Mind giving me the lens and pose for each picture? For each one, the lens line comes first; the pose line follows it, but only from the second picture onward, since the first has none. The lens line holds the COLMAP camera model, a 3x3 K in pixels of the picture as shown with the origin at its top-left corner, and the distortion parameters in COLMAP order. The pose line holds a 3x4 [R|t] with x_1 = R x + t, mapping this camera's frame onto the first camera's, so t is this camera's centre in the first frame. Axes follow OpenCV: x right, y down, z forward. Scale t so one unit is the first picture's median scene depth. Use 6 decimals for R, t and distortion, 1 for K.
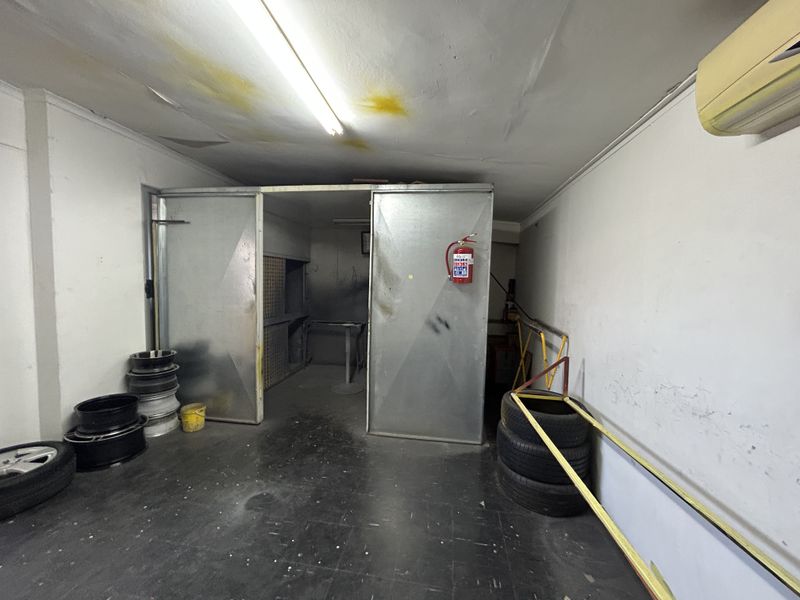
lens RADIAL K [[323.4, 0, 400.0], [0, 323.4, 298.9], [0, 0, 1]] dist [-0.000122, 0.000400]
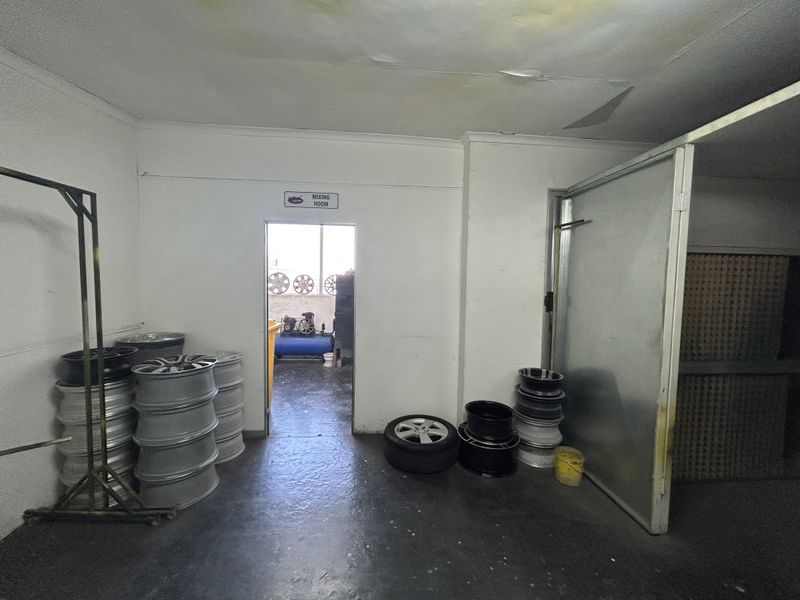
lens RADIAL K [[323.4, 0, 401.3], [0, 323.4, 299.6], [0, 0, 1]] dist [-0.000122, 0.000400]
pose [[0.238145, 0.039354, -0.970432, 0.016846], [-0.071656, 0.997168, 0.022853, -0.028828], [0.968583, 0.064094, 0.240291, 0.383752]]
